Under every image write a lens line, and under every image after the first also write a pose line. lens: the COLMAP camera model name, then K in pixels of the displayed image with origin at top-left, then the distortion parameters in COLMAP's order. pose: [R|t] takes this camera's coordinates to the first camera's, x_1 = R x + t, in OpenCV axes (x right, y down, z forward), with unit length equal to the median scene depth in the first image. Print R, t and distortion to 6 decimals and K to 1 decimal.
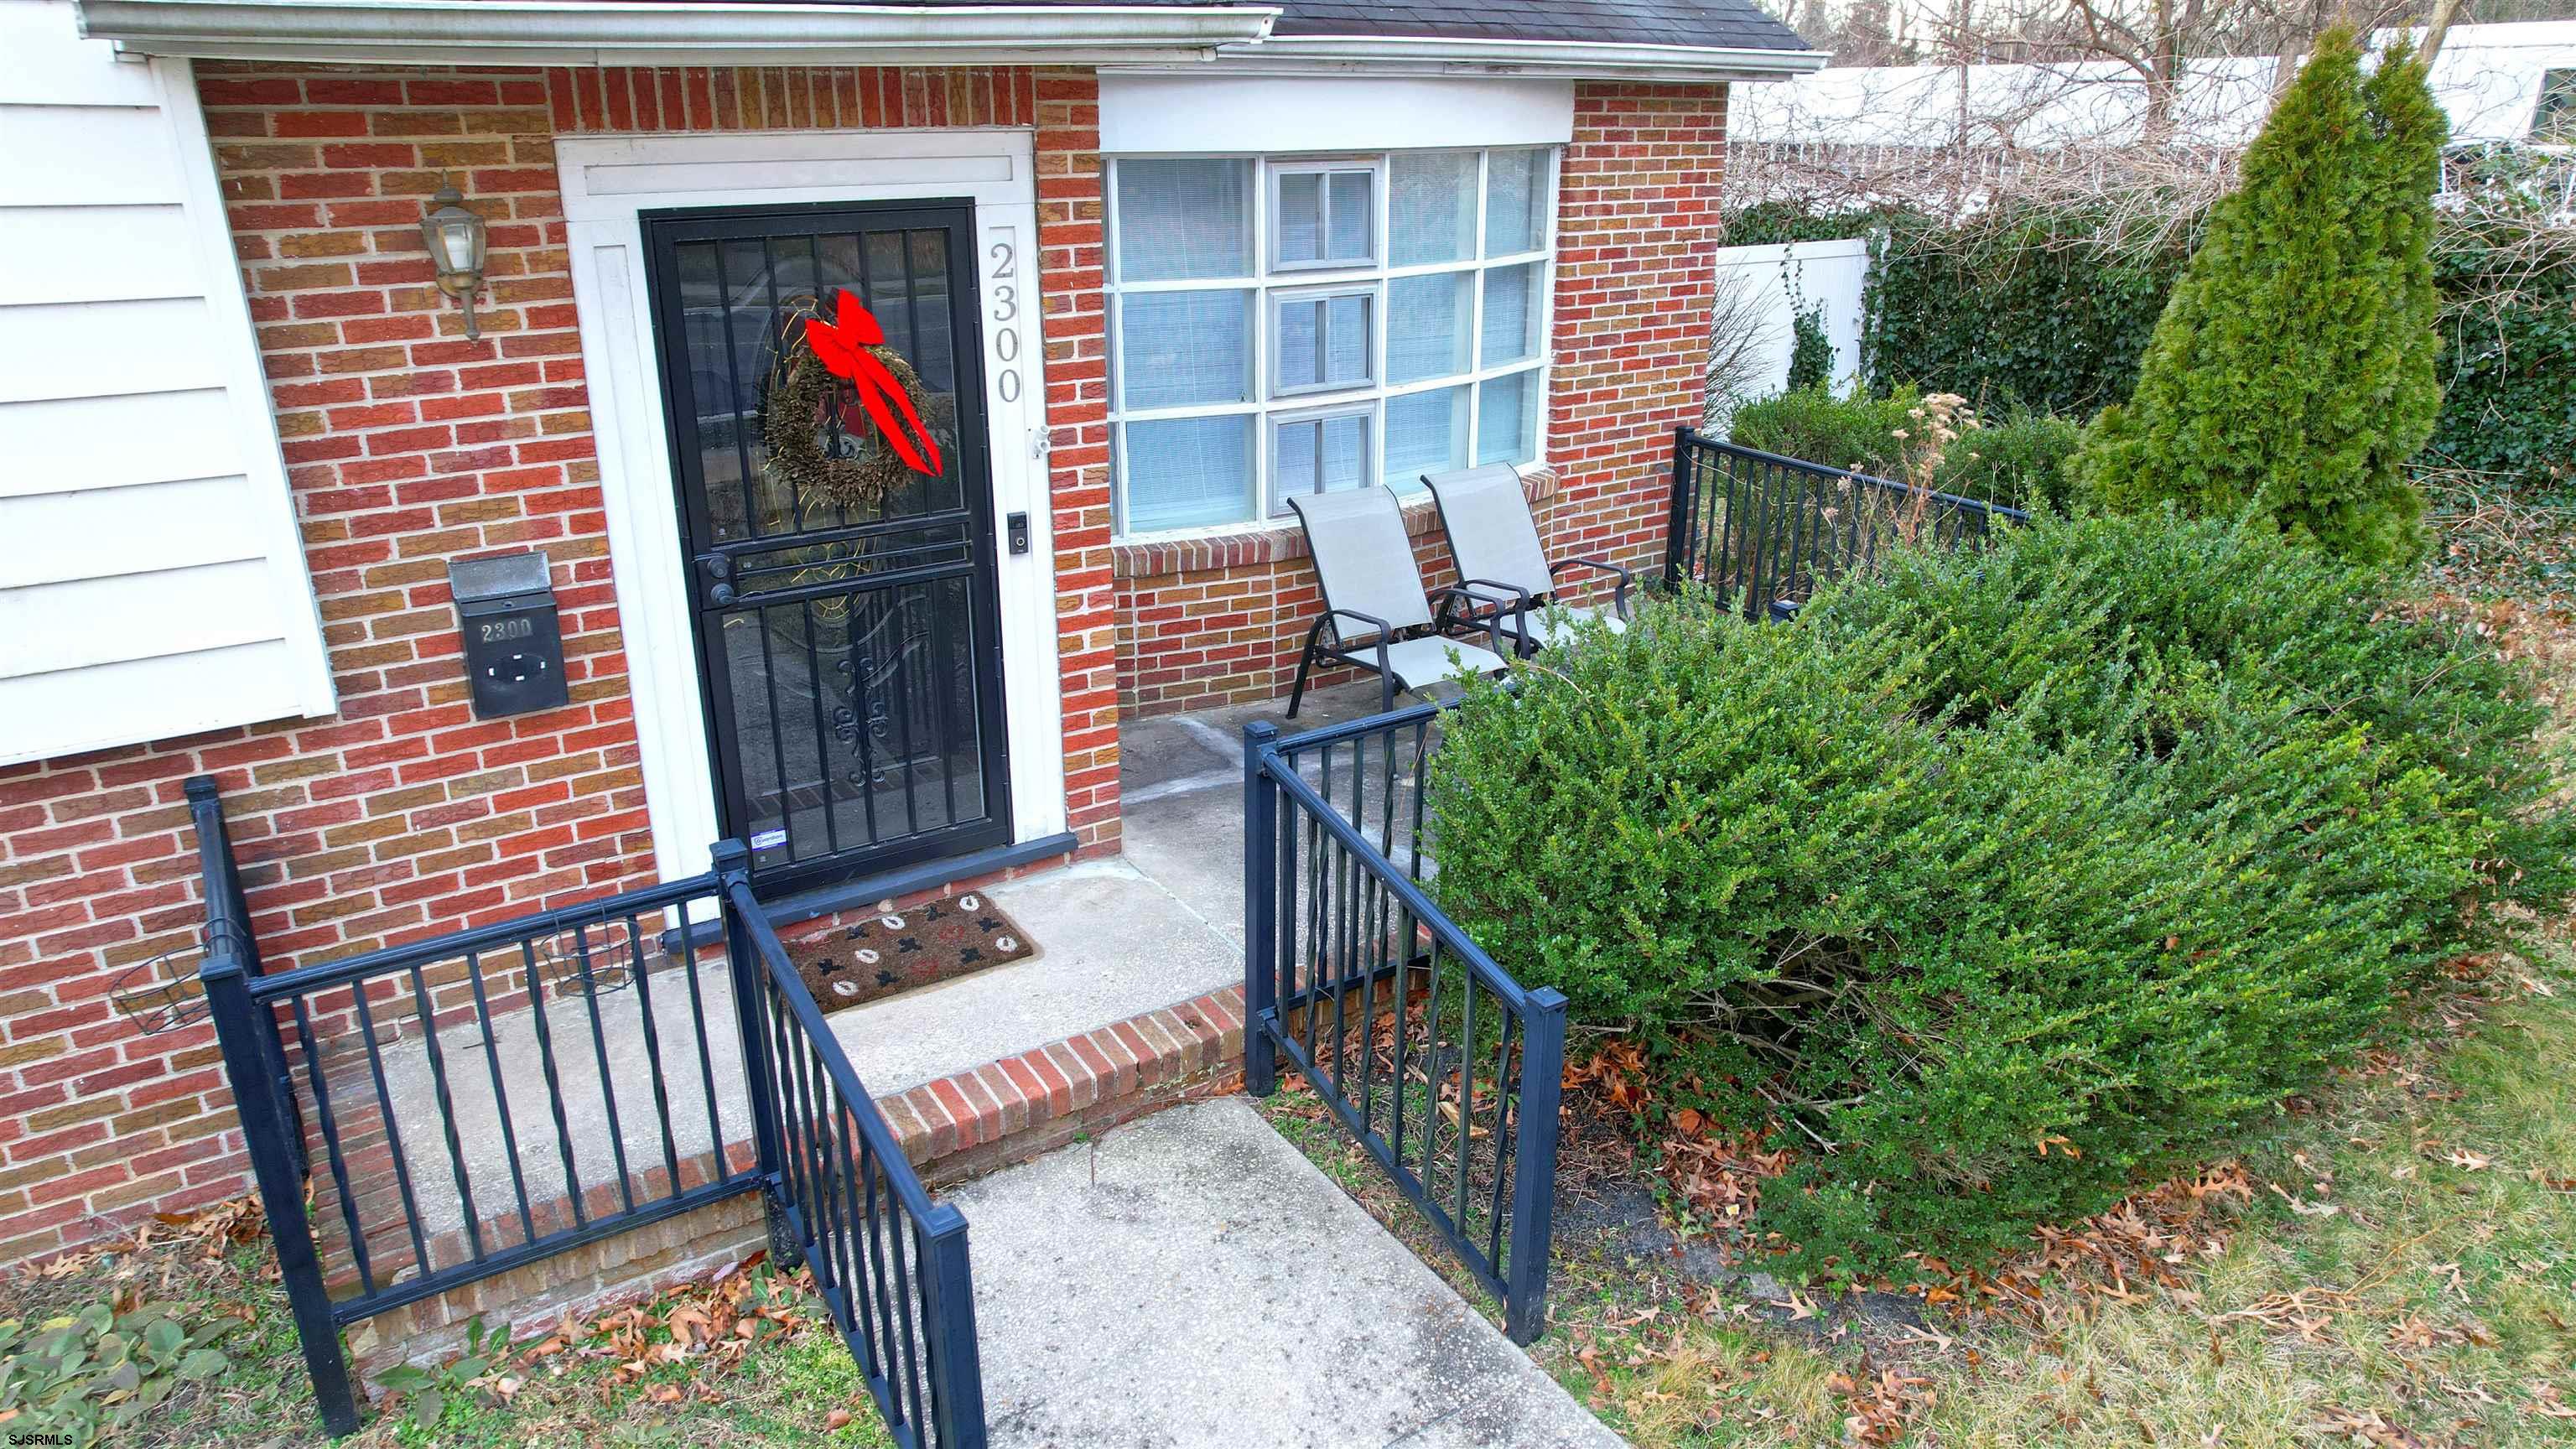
lens RADIAL K [[1647.0, 0, 1291.8], [0, 1647.0, 730.6], [0, 0, 1]] dist [-0.044704, 0.002424]
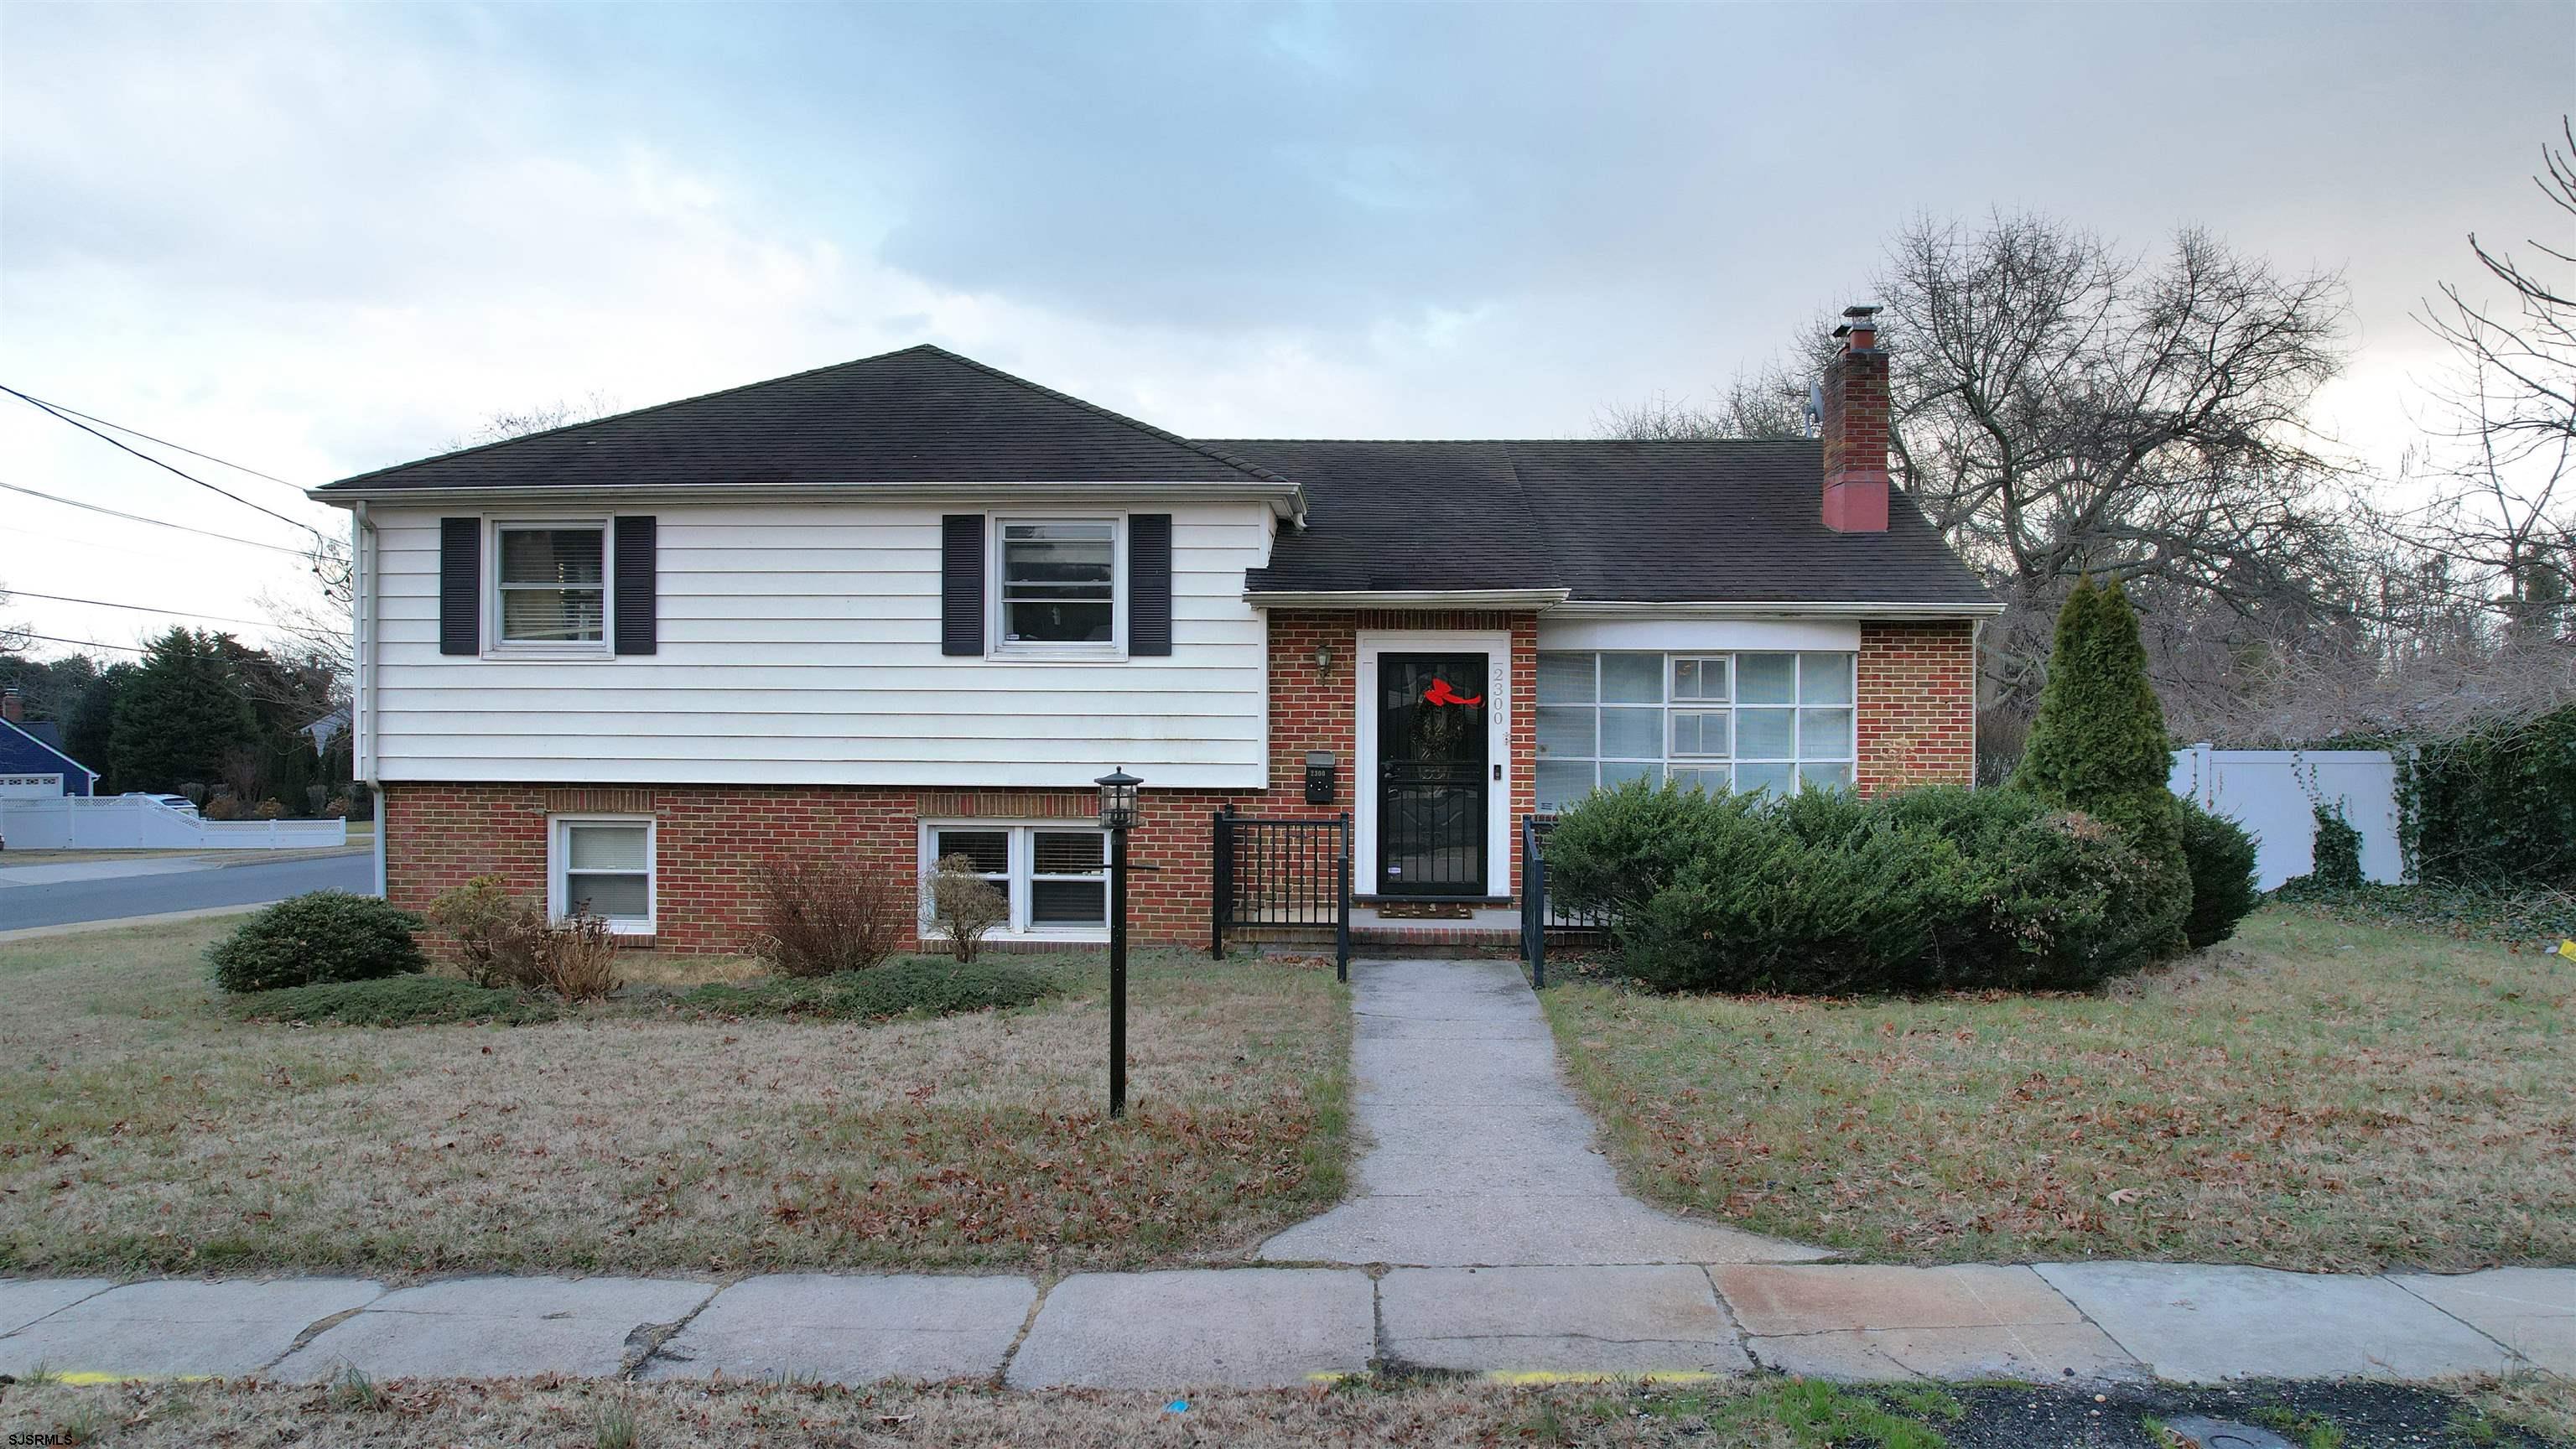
lens RADIAL K [[1647.0, 0, 1281.4], [0, 1647.0, 716.3], [0, 0, 1]] dist [-0.044704, 0.002424]
pose [[0.802665, 0.000952, -0.596430, 1.217675], [-0.217689, 0.931479, -0.291476, 0.692616], [0.555284, 0.363794, 0.747873, -1.317764]]
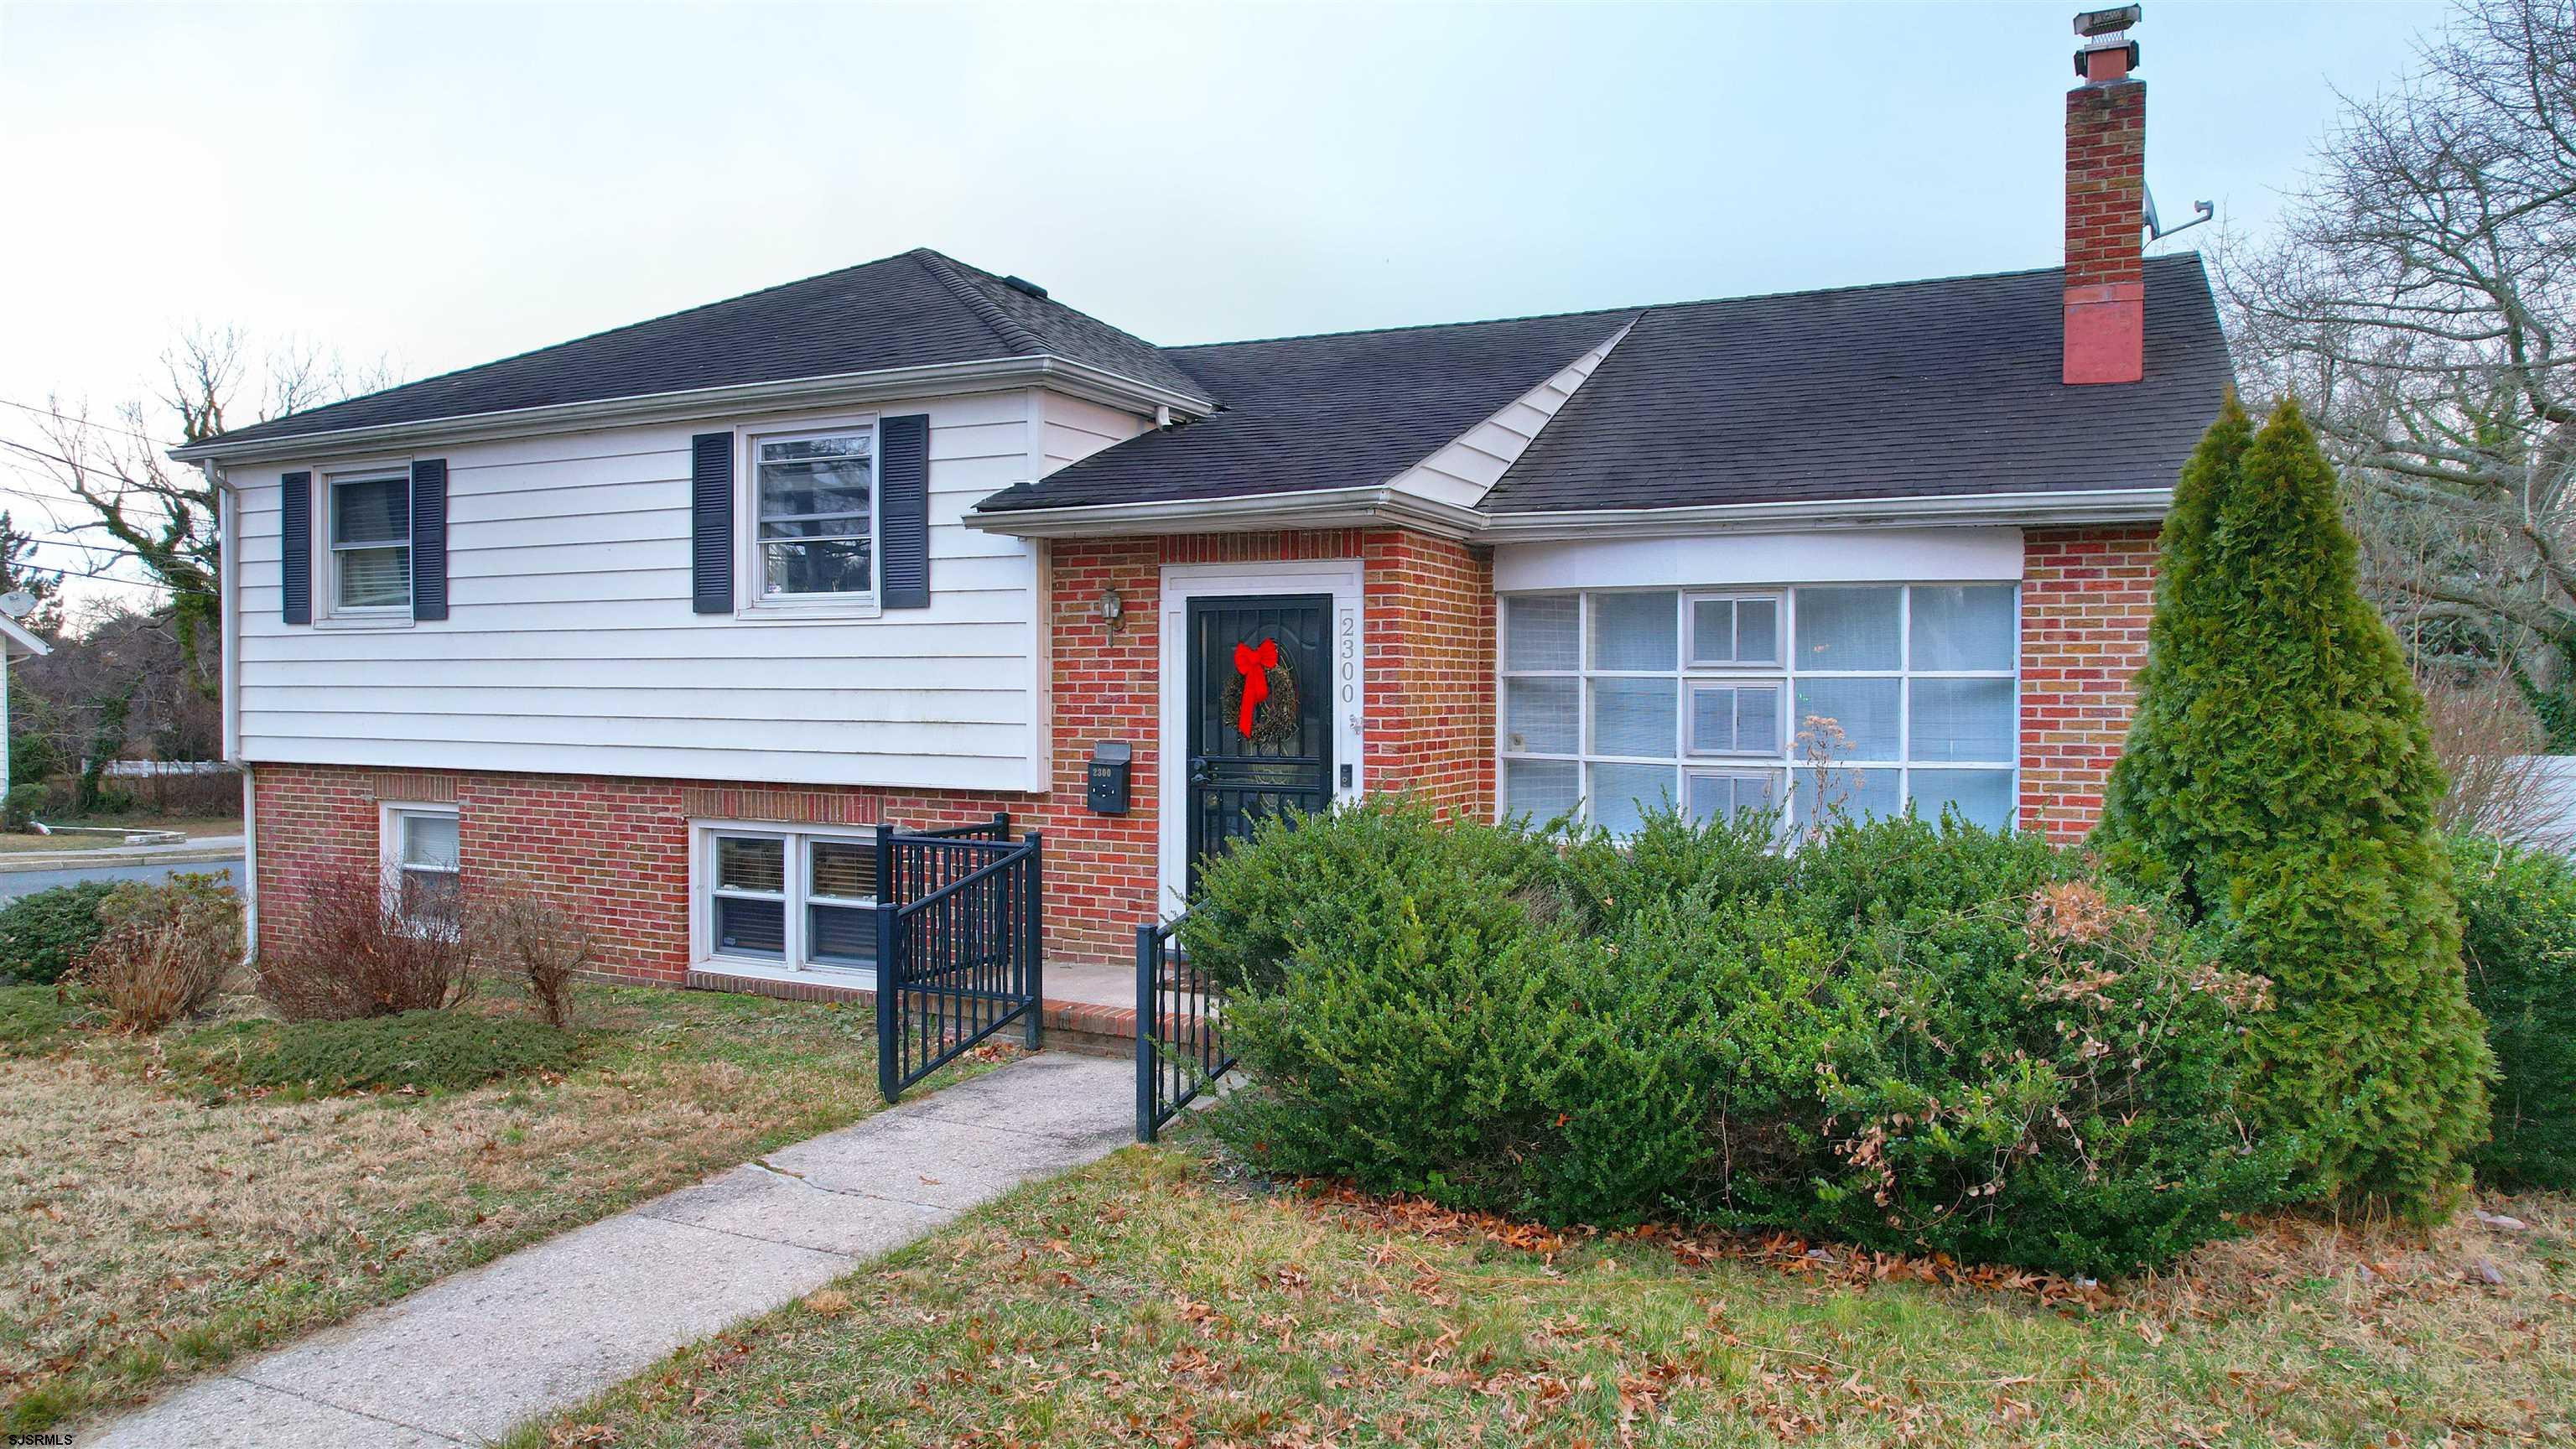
lens RADIAL K [[1647.0, 0, 1298.2], [0, 1647.0, 736.9], [0, 0, 1]] dist [-0.044704, 0.002424]
pose [[0.510777, 0.020938, -0.859458, 1.394345], [-0.315235, 0.934635, -0.164575, 0.156967], [0.799834, 0.354992, 0.483990, 0.086075]]
